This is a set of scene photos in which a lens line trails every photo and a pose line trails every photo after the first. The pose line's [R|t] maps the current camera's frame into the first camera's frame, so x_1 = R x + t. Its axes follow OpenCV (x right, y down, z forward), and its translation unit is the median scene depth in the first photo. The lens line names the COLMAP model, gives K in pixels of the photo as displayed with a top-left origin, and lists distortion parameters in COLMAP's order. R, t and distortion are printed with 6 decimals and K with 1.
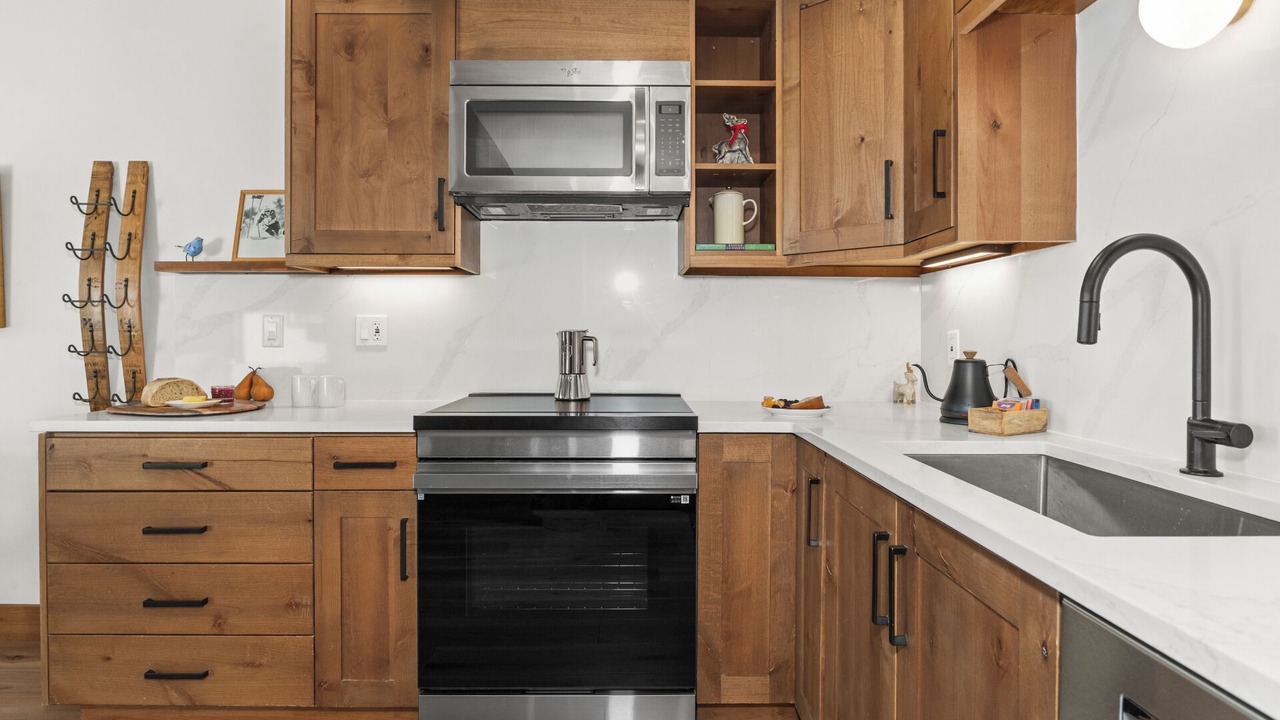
lens RADIAL K [[687.8, 0, 638.7], [0, 687.8, 339.6], [0, 0, 1]] dist [-0.014359, -0.000247]
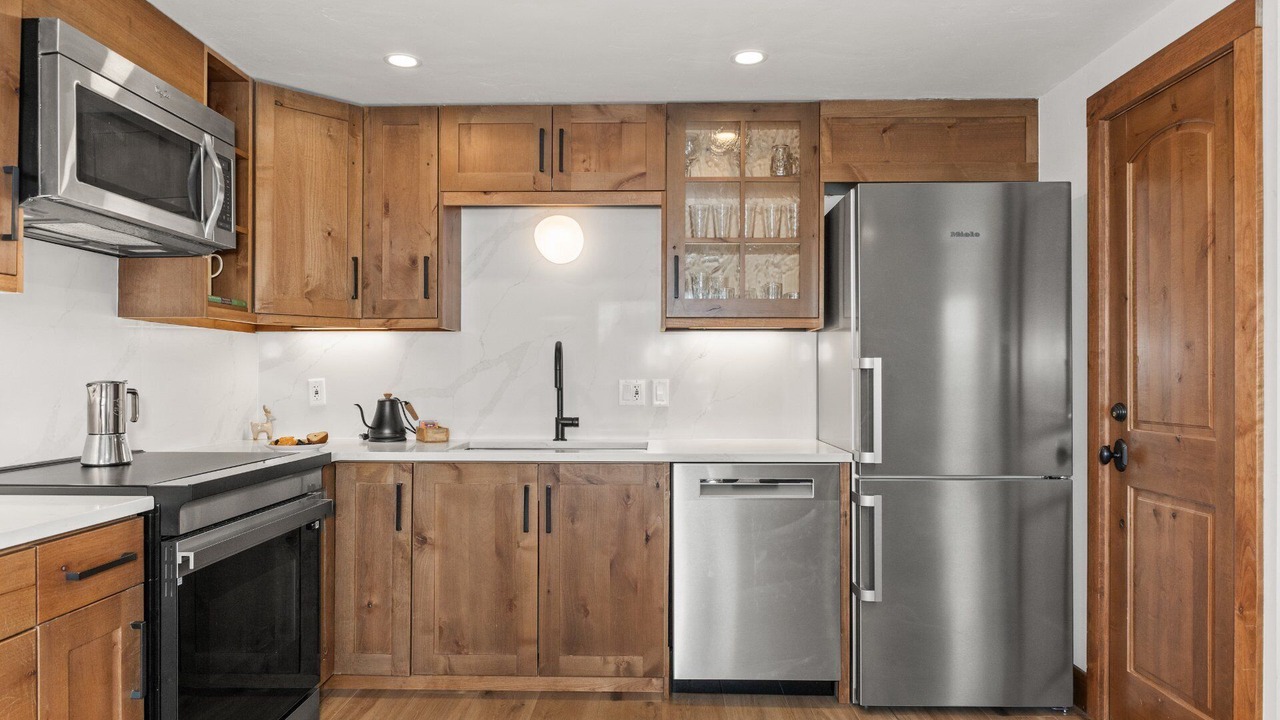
lens RADIAL K [[777.4, 0, 637.9], [0, 777.4, 372.6], [0, 0, 1]] dist [-0.002604, -0.000401]
pose [[0.039674, 0.002308, 0.999210, -1.046859], [0.004729, 0.999986, -0.002497, -0.019396], [-0.999201, 0.004824, 0.039662, 0.330157]]
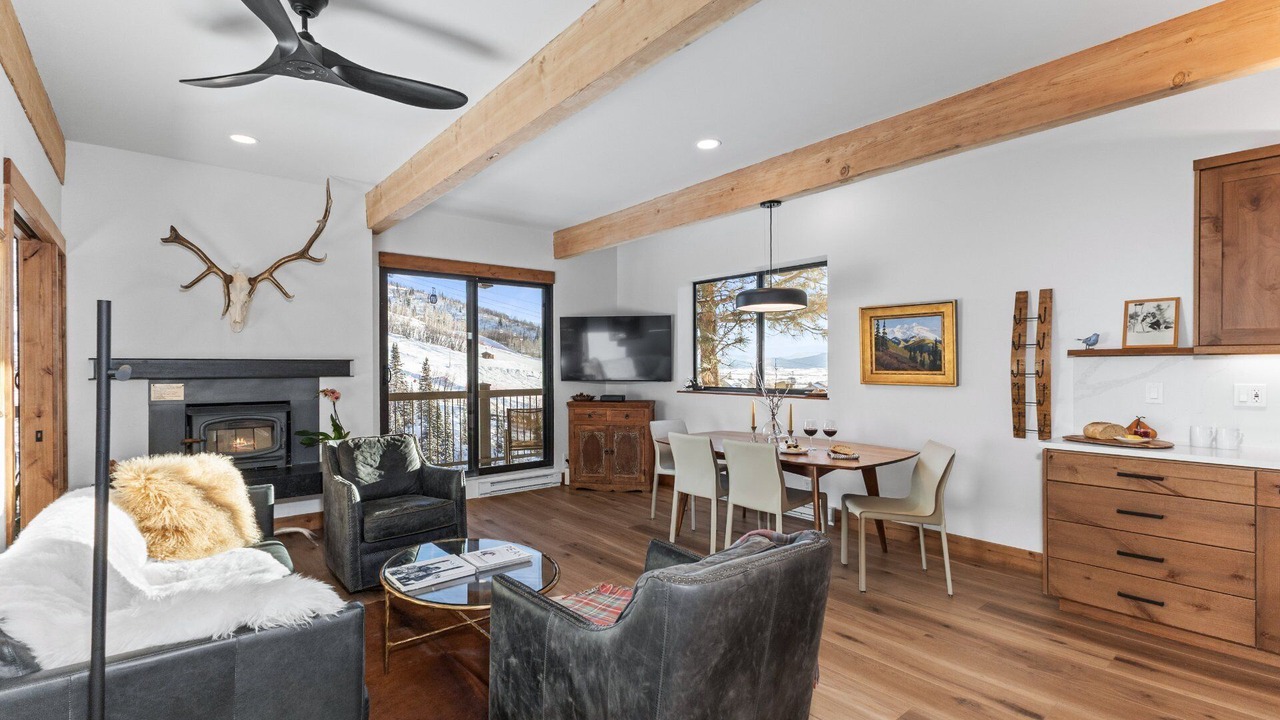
lens RADIAL K [[581.2, 0, 631.9], [0, 581.2, 367.5], [0, 0, 1]] dist [0.020199, -0.007703]
pose [[0.624090, -0.001441, -0.781351, -0.273926], [-0.000112, 0.999998, -0.001933, -0.074813], [0.781353, 0.001294, 0.624088, -0.793810]]
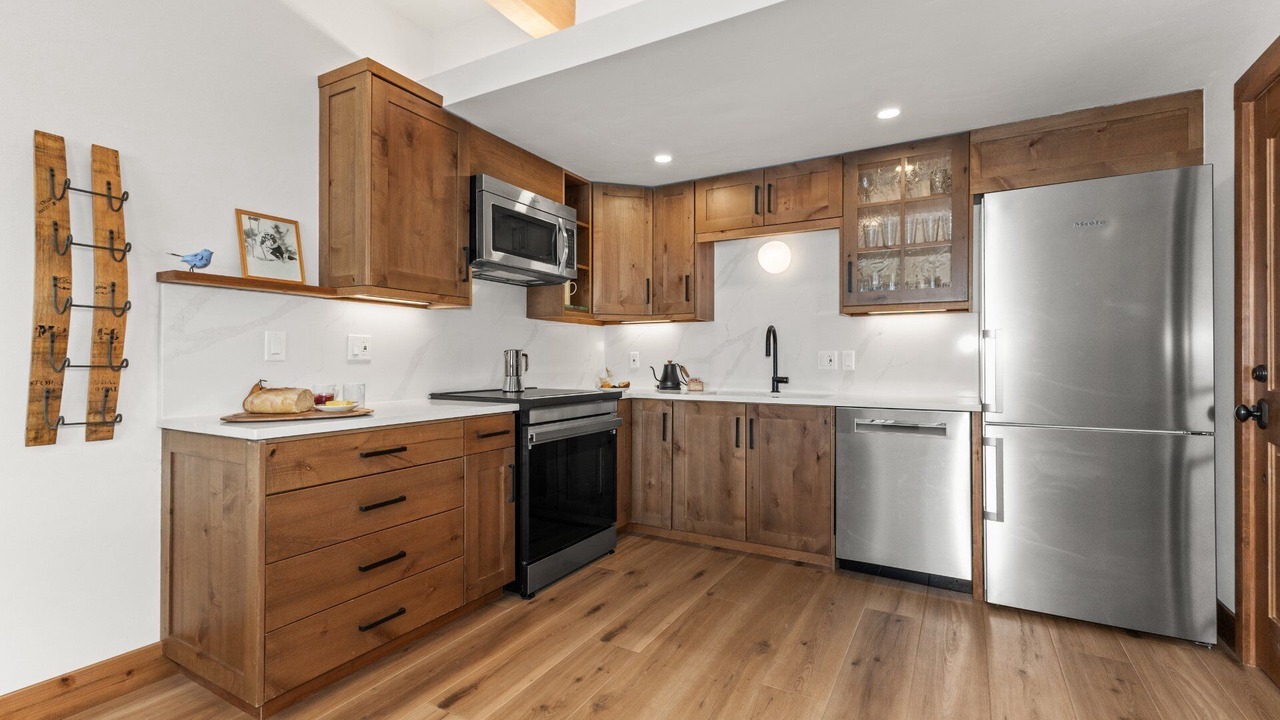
lens RADIAL K [[564.3, 0, 640.0], [0, 564.3, 360.0], [0, 0, 1]] dist [0.012512, -0.000011]
pose [[0.508661, -0.000438, 0.860967, -1.148600], [0.004553, 0.999987, -0.002181, 0.015825], [-0.860955, 0.005030, 0.508656, 0.049613]]
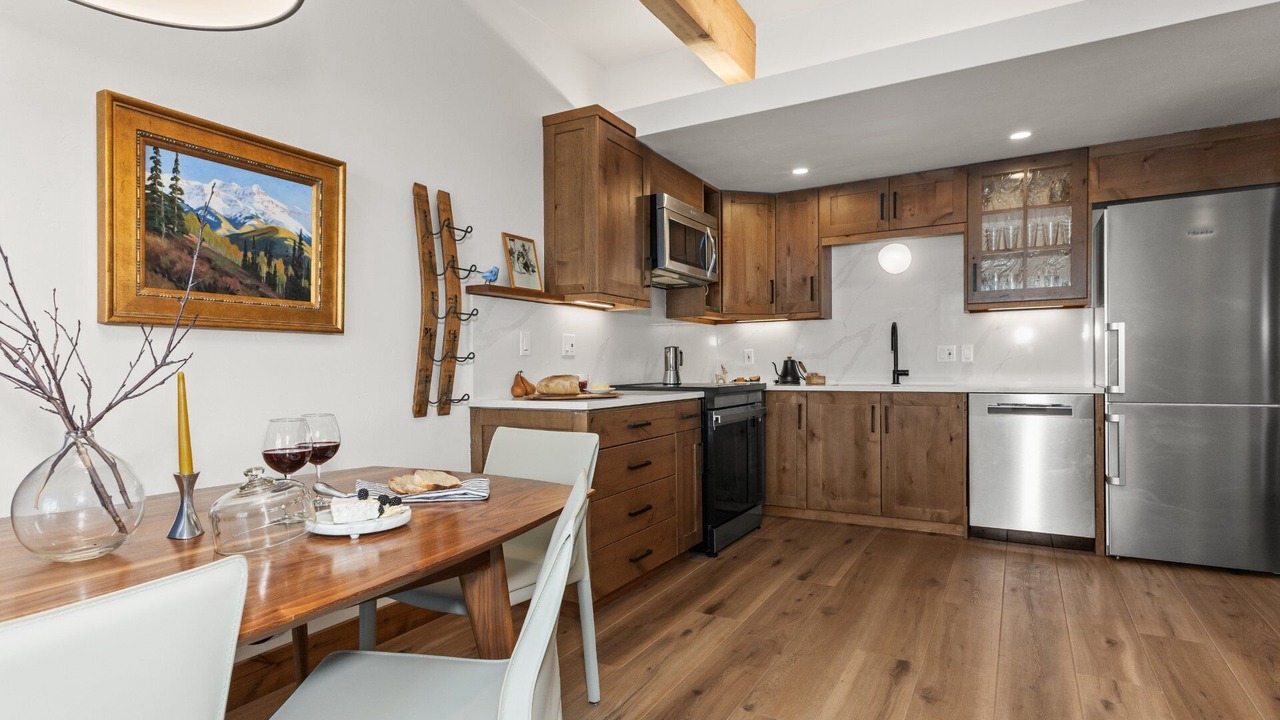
lens RADIAL K [[659.7, 0, 633.9], [0, 659.7, 375.9], [0, 0, 1]] dist [0.016945, -0.001074]
pose [[0.514296, -0.019089, 0.857401, -1.726761], [0.015875, 0.999793, 0.012737, 0.041956], [-0.857466, 0.007061, 0.514492, 0.182565]]
